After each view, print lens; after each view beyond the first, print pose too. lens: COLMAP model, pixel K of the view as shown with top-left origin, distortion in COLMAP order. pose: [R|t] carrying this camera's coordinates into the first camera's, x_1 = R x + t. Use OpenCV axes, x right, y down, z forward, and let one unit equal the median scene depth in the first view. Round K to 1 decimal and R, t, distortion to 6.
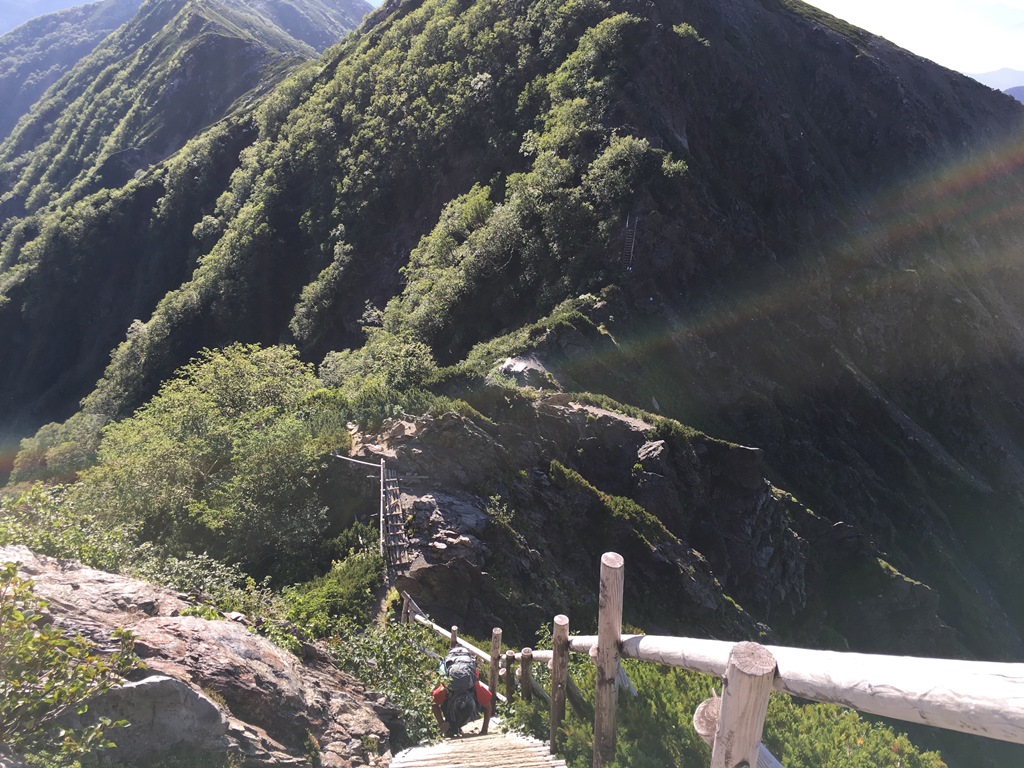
lens RADIAL K [[861.4, 0, 511.1], [0, 861.4, 387.5], [0, 0, 1]] dist [0.055232, -0.024033]
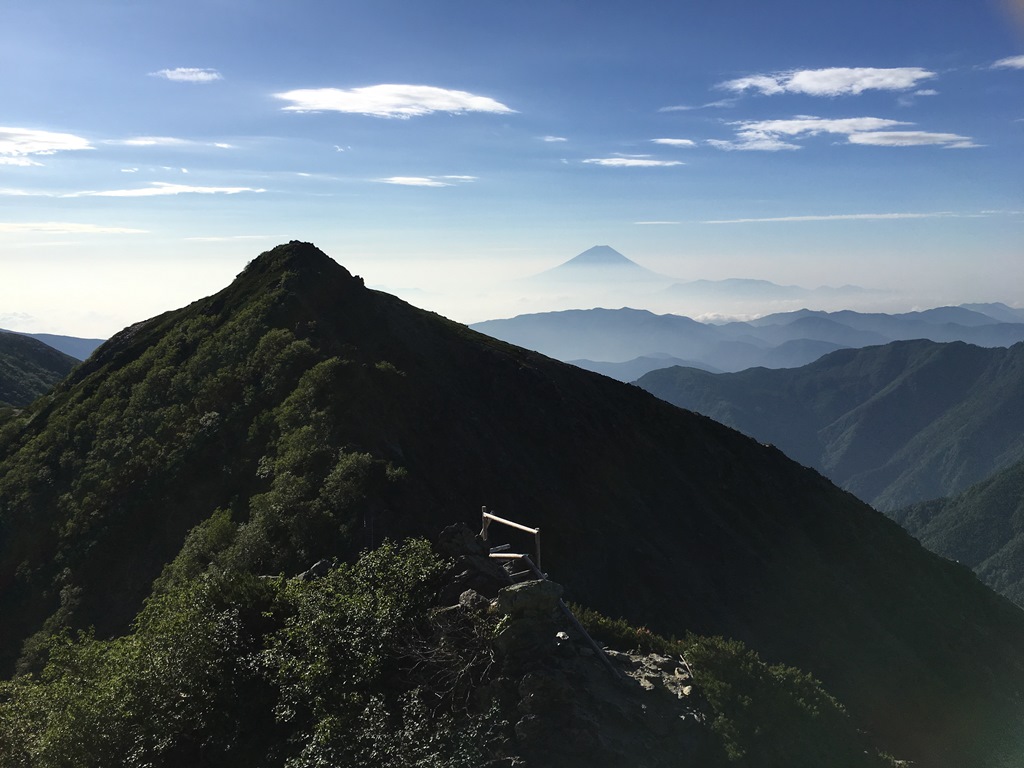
lens RADIAL K [[861.4, 0, 511.7], [0, 861.4, 386.0], [0, 0, 1]] dist [0.055232, -0.024033]
pose [[0.939601, -0.088945, 0.330514, -0.034366], [0.195273, 0.932373, -0.304219, 0.023159], [-0.281104, 0.350384, 0.893427, -0.121980]]
